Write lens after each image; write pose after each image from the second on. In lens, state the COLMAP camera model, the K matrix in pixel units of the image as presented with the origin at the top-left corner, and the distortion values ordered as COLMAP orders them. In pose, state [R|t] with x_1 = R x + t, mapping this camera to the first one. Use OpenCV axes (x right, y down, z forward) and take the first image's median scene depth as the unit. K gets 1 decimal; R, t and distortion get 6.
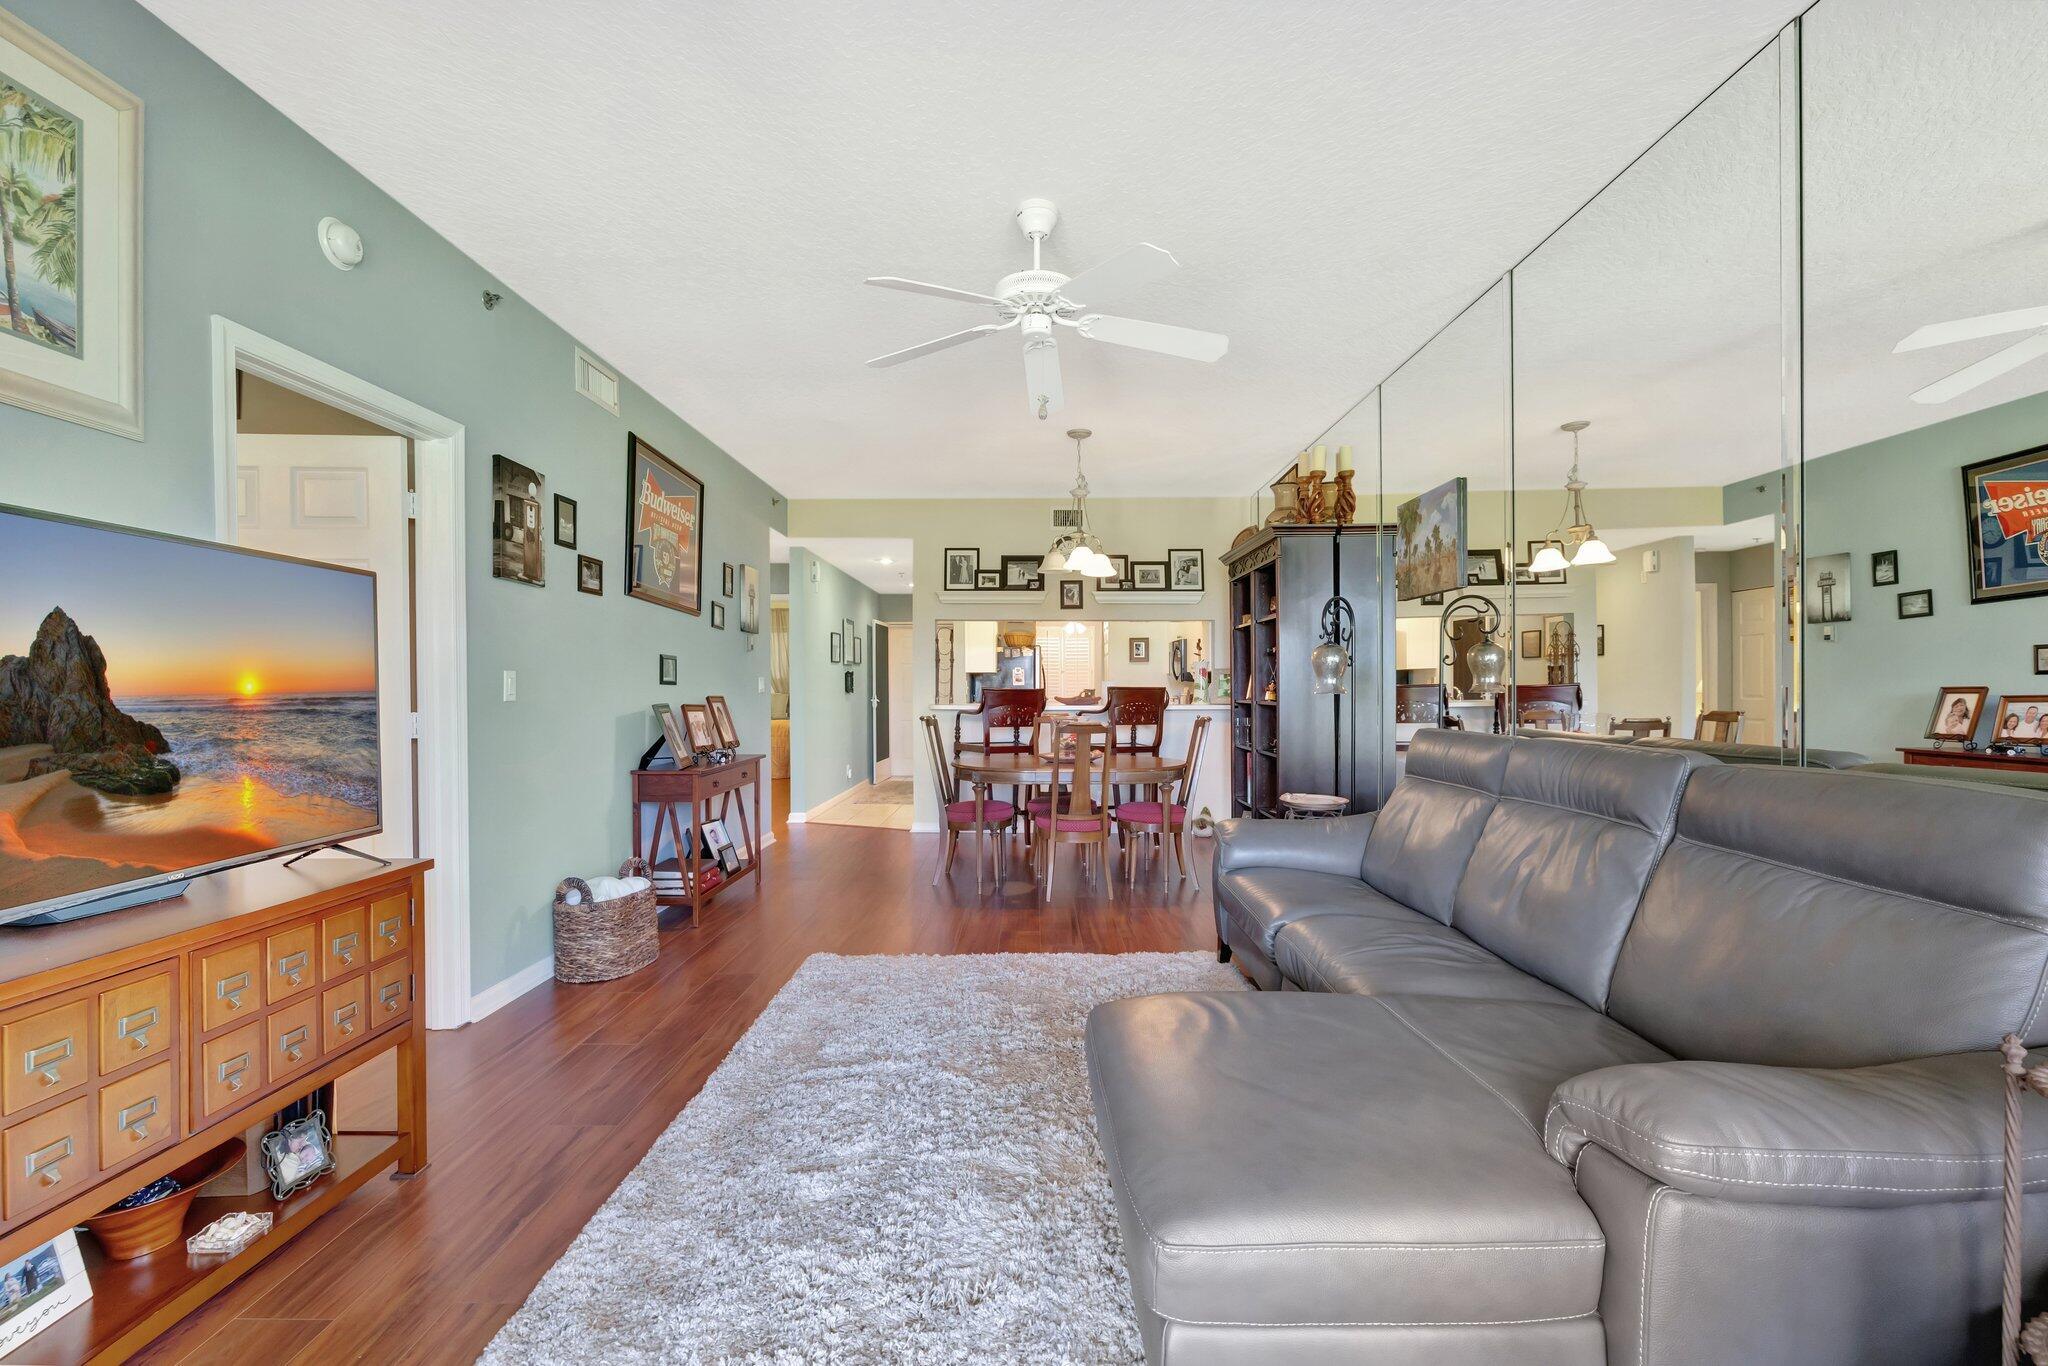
lens RADIAL K [[882.3, 0, 1029.2], [0, 882.3, 693.2], [0, 0, 1]] dist [-0.000464, -0.000623]
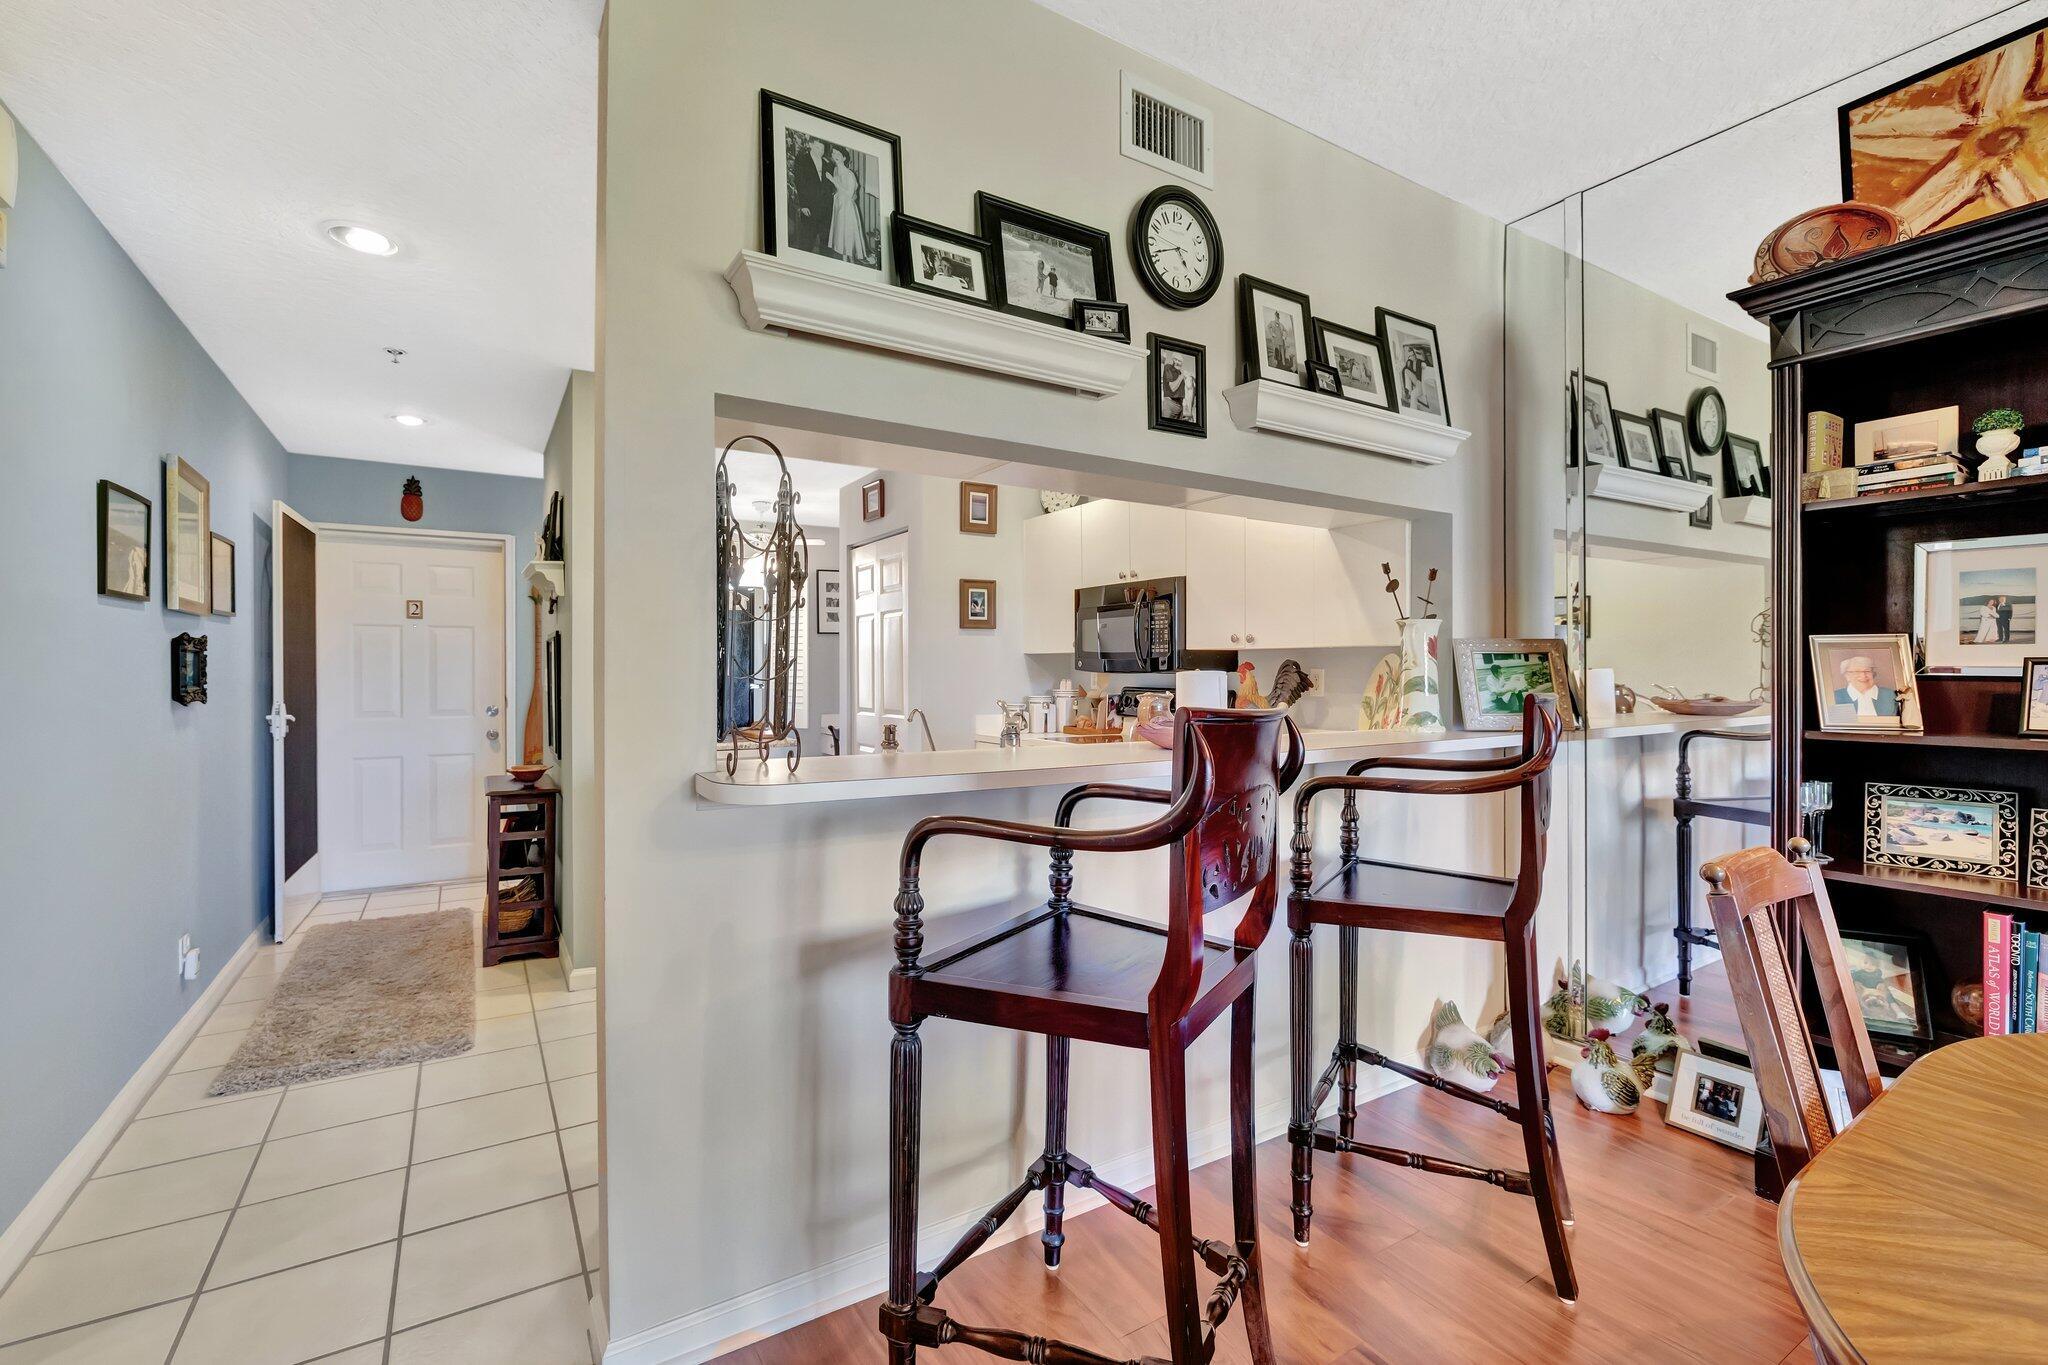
lens RADIAL K [[882.3, 0, 1026.6], [0, 882.3, 674.7], [0, 0, 1]] dist [-0.000464, -0.000623]
pose [[0.845087, -0.002650, 0.534622, -0.216417], [0.005979, 0.999972, -0.004495, -0.013544], [-0.534595, 0.006995, 0.845079, 1.037662]]
